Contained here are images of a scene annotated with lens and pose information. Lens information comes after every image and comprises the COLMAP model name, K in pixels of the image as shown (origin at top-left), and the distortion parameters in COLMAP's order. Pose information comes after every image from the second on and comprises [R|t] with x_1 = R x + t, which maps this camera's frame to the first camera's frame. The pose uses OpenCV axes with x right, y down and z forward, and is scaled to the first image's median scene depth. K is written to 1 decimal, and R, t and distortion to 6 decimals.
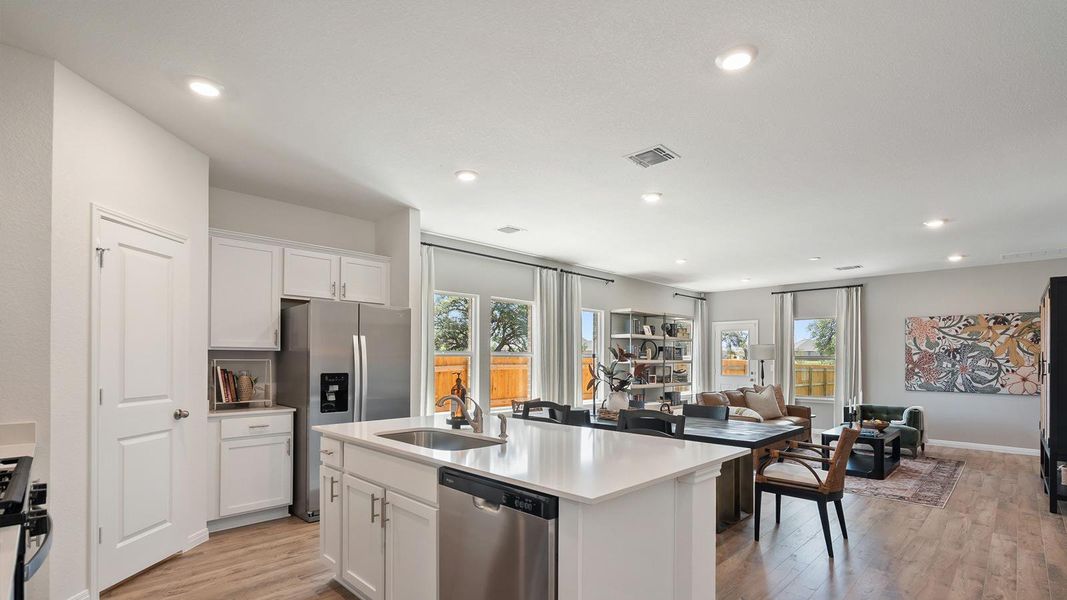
lens RADIAL K [[506.1, 0, 548.2], [0, 506.1, 354.2], [0, 0, 1]] dist [0.003131, -0.000757]
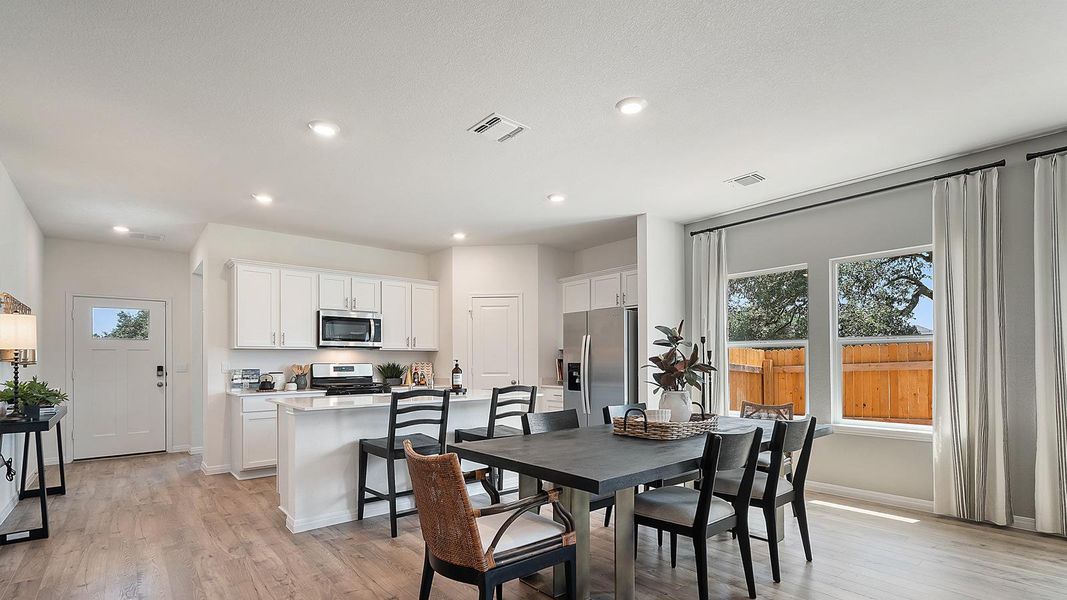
lens RADIAL K [[485.0, 0, 527.1], [0, 485.0, 354.1], [0, 0, 1]] dist [-0.002177, -0.000252]
pose [[-0.121946, -0.023538, -0.992258, 0.730810], [0.015664, 0.999549, -0.025637, 0.035054], [0.992413, -0.018669, -0.121522, 0.797254]]
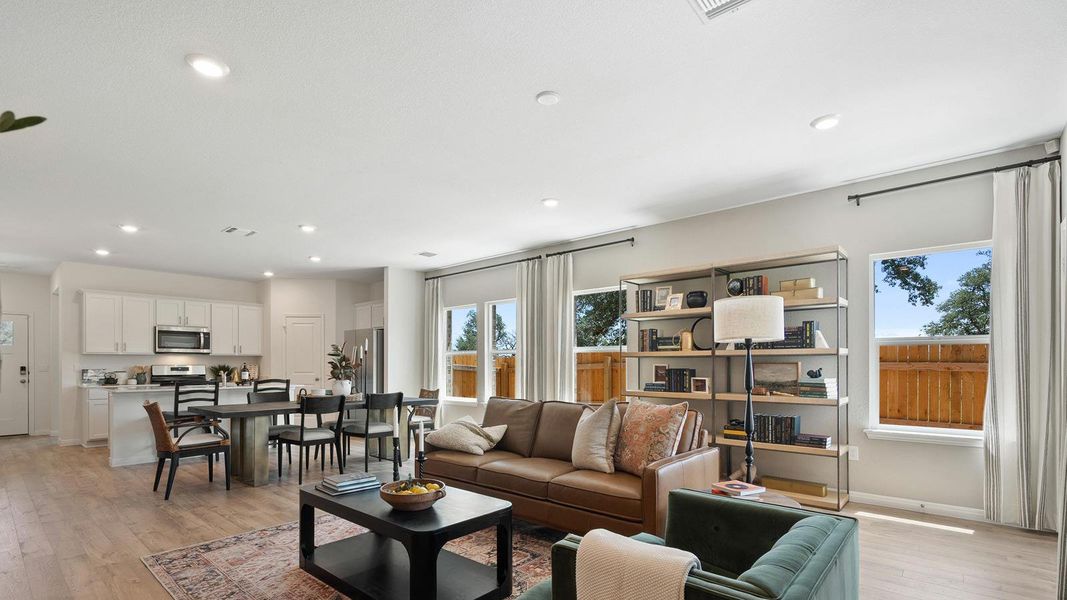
lens RADIAL K [[506.1, 0, 548.2], [0, 506.1, 362.1], [0, 0, 1]] dist [0.003131, -0.000757]
pose [[0.024499, -0.013305, -0.999611, 1.285981], [0.012837, 0.999833, -0.012994, 0.047764], [0.999617, -0.012514, 0.024666, 1.361006]]
